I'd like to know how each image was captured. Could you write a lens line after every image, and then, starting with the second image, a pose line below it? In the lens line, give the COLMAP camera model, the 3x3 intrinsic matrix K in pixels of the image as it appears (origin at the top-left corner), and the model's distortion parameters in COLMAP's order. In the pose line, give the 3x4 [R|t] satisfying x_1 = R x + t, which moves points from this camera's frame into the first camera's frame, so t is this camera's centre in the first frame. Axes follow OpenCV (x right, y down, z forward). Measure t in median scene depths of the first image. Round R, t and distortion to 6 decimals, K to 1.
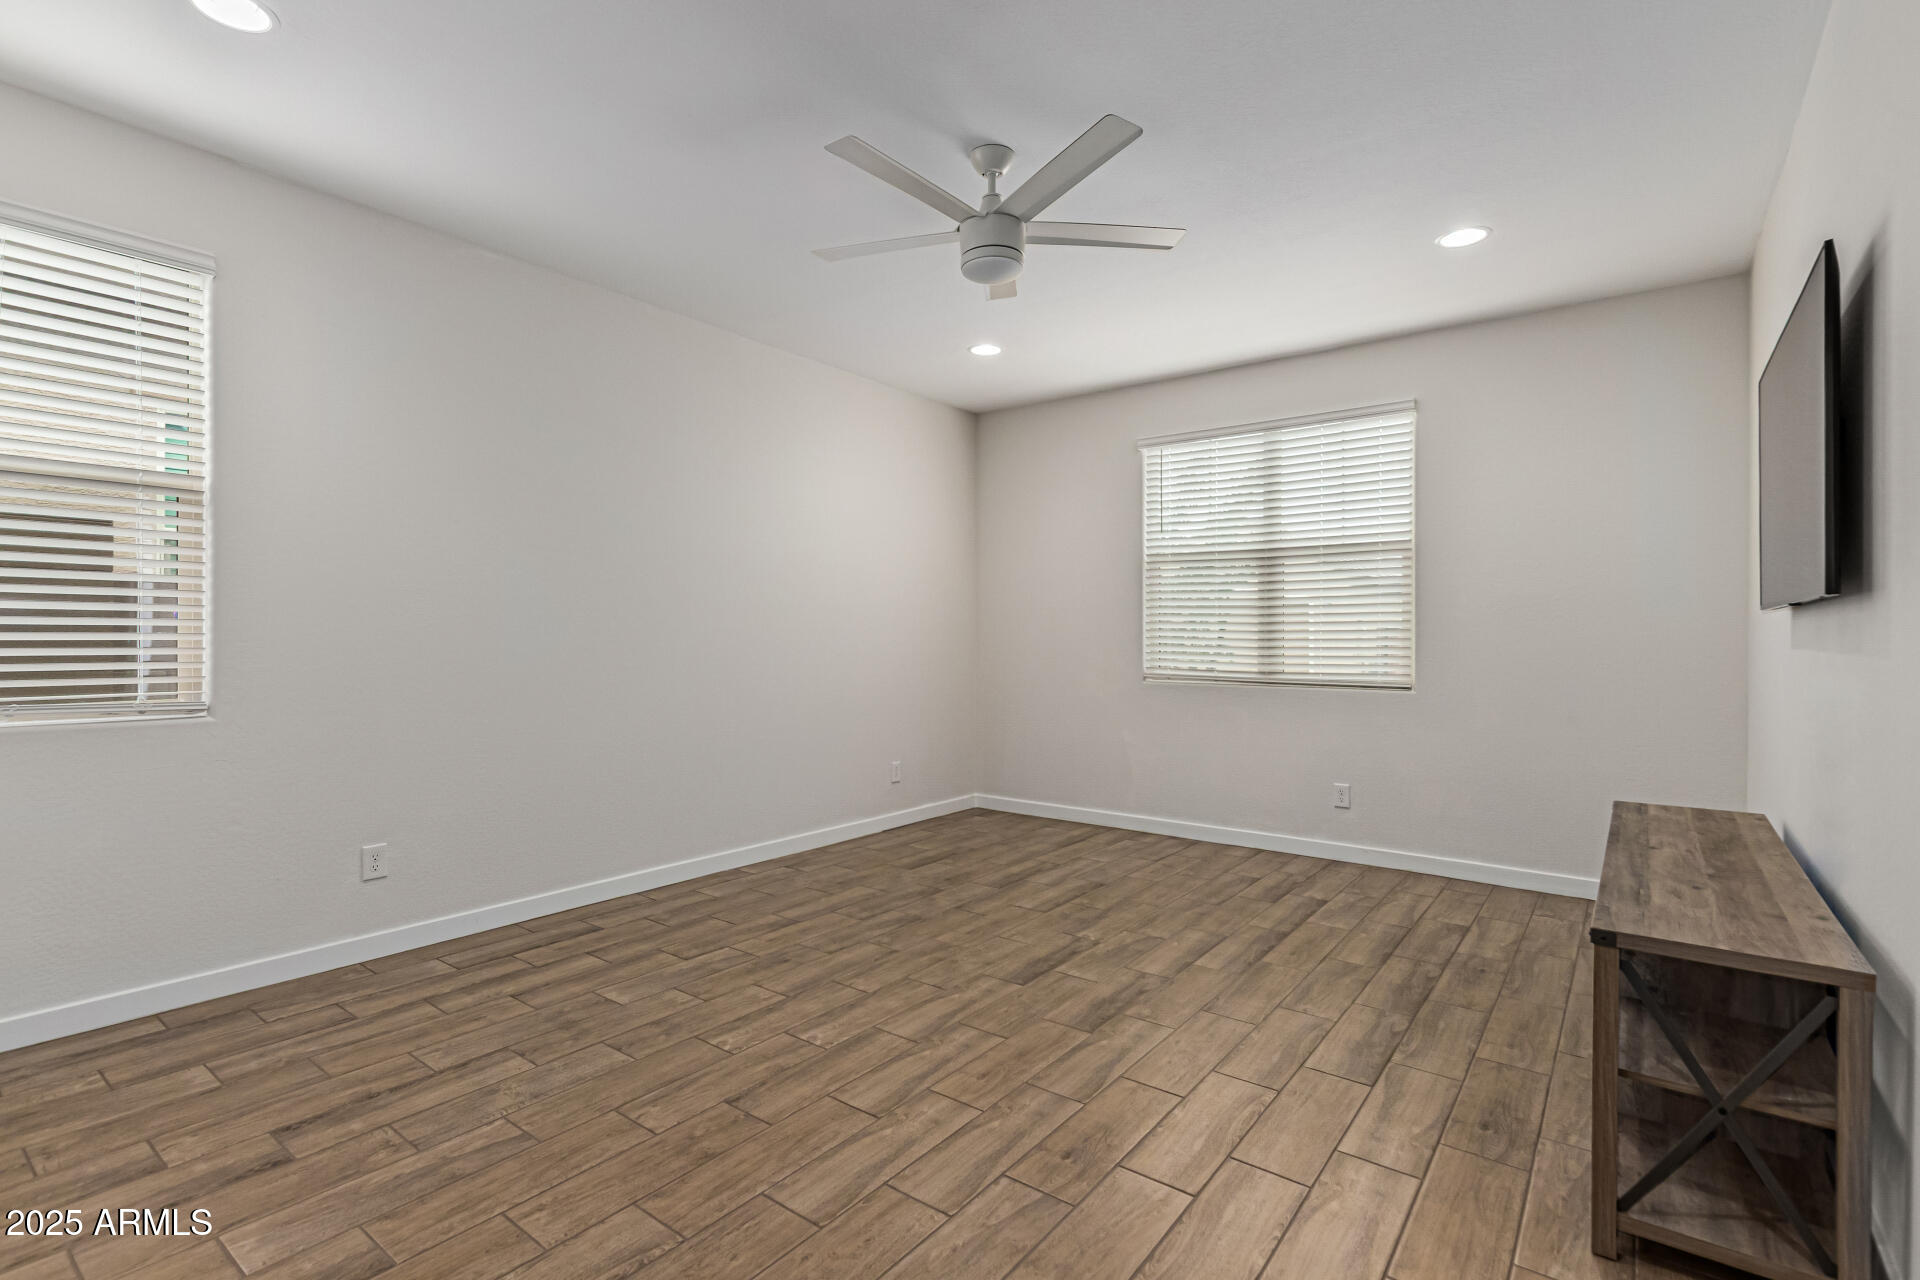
lens RADIAL K [[876.1, 0, 960.4], [0, 876.1, 639.8], [0, 0, 1]] dist [0.007923, -0.005786]
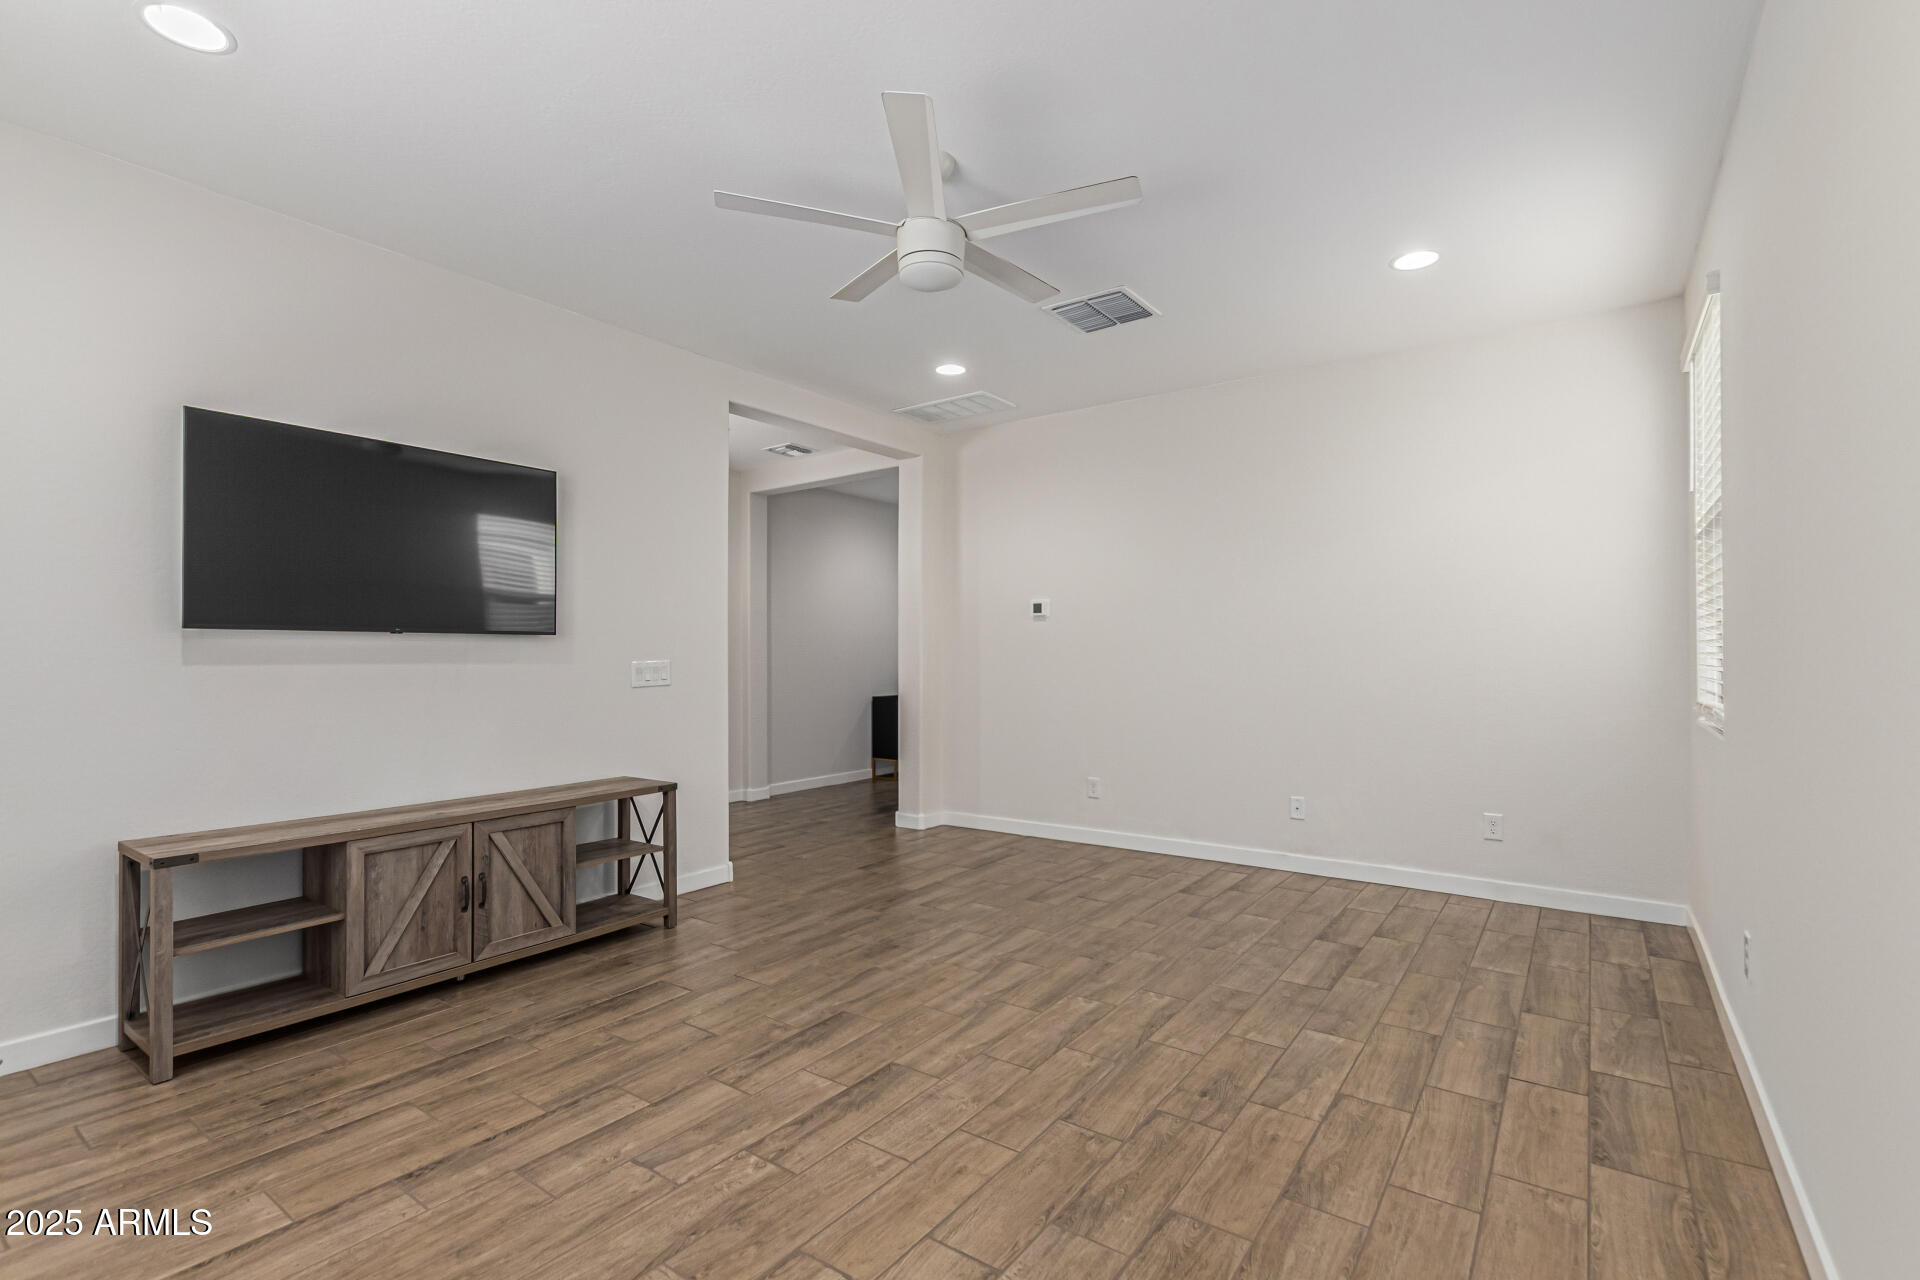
lens RADIAL K [[876.1, 0, 960.0], [0, 876.1, 646.0], [0, 0, 1]] dist [0.007923, -0.005786]
pose [[-0.999447, -0.001297, -0.033224, 0.035077], [-0.001092, 0.999980, -0.006178, -0.007800], [0.033232, -0.006138, -0.999429, 1.903674]]
